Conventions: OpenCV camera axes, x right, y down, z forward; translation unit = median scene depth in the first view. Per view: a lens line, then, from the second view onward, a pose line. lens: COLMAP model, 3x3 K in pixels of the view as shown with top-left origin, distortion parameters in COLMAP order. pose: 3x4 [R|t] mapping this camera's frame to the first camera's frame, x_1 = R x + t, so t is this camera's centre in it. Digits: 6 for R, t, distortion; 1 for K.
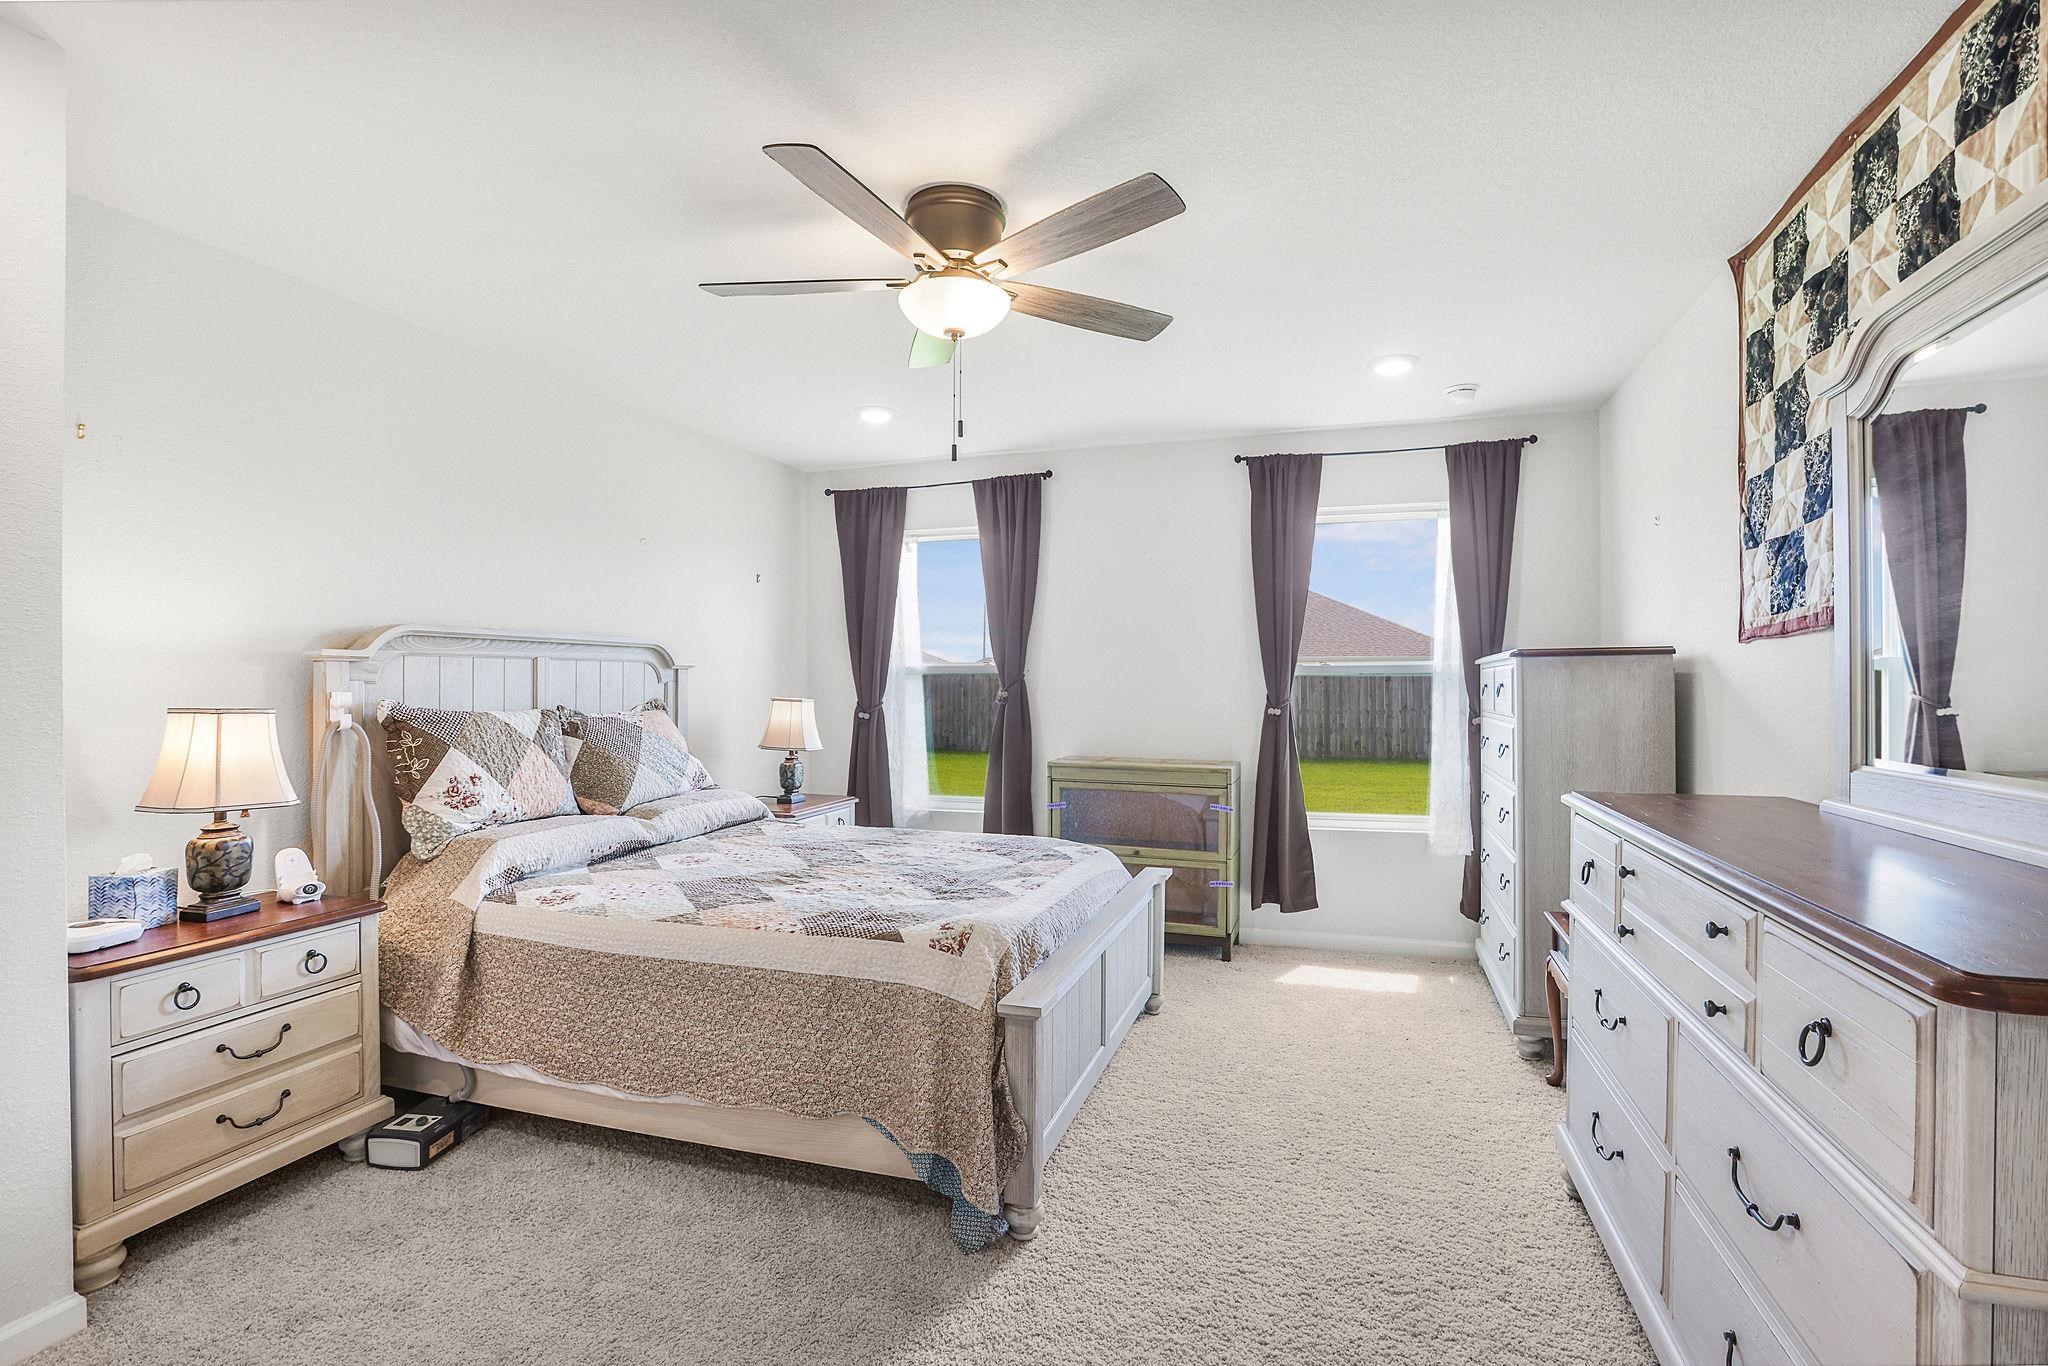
lens RADIAL K [[941.8, 0, 1024.0], [0, 941.8, 683.0], [0, 0, 1]] dist [-0.051396, 0.011781]
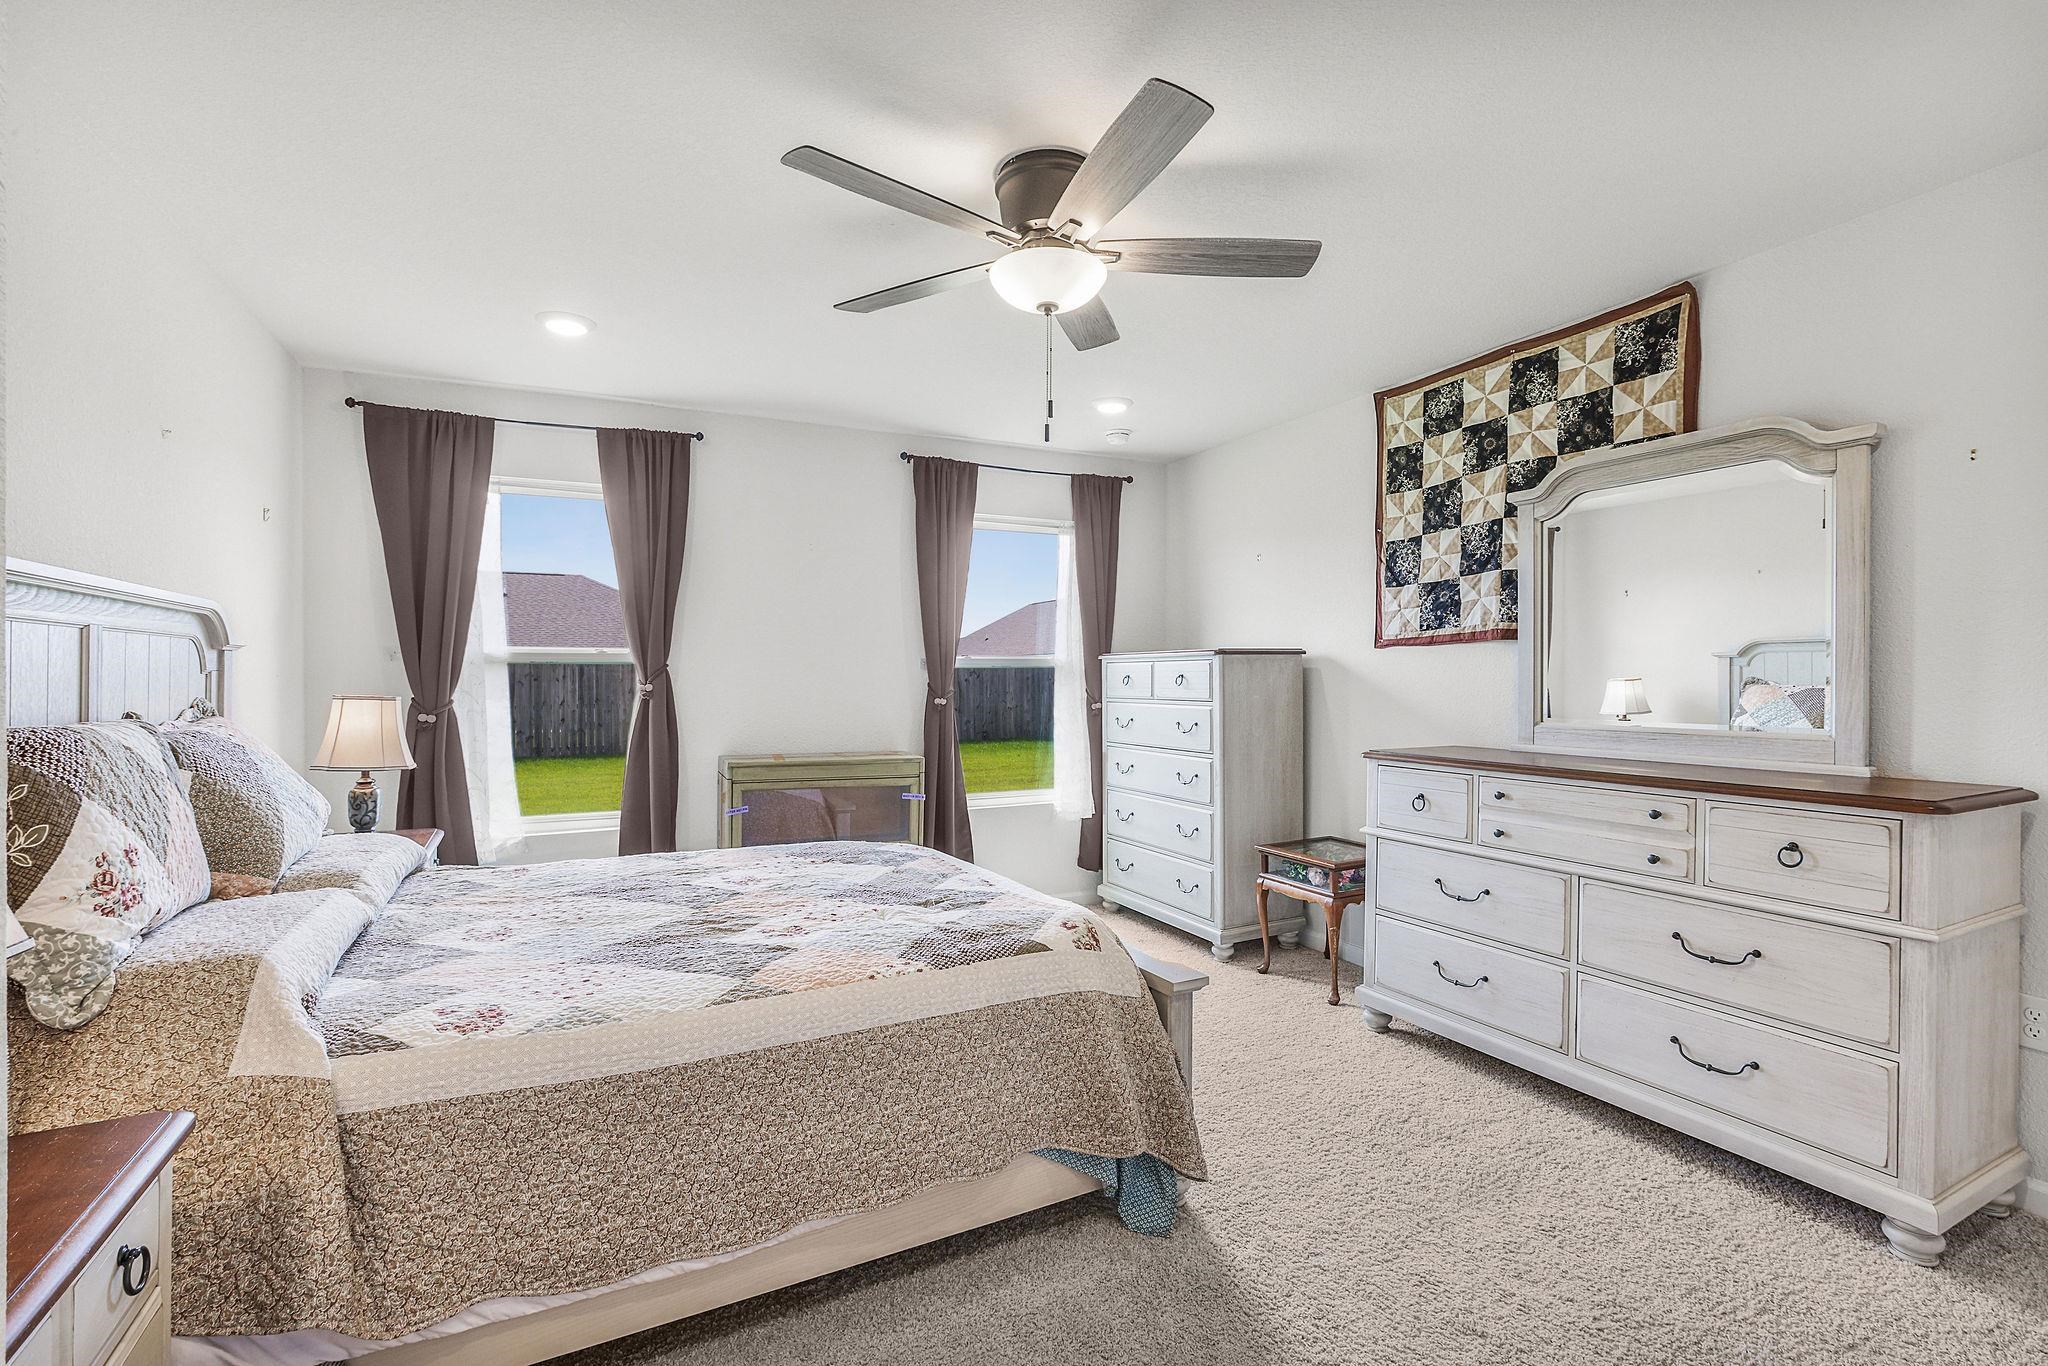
lens RADIAL K [[947.4, 0, 1024.9], [0, 947.4, 672.6], [0, 0, 1]] dist [-0.039156, 0.018511]
pose [[0.702294, 0.002409, 0.711883, -0.607196], [-0.001016, 0.999997, -0.002381, 0.000784], [-0.711886, 0.000949, 0.702294, 0.262401]]
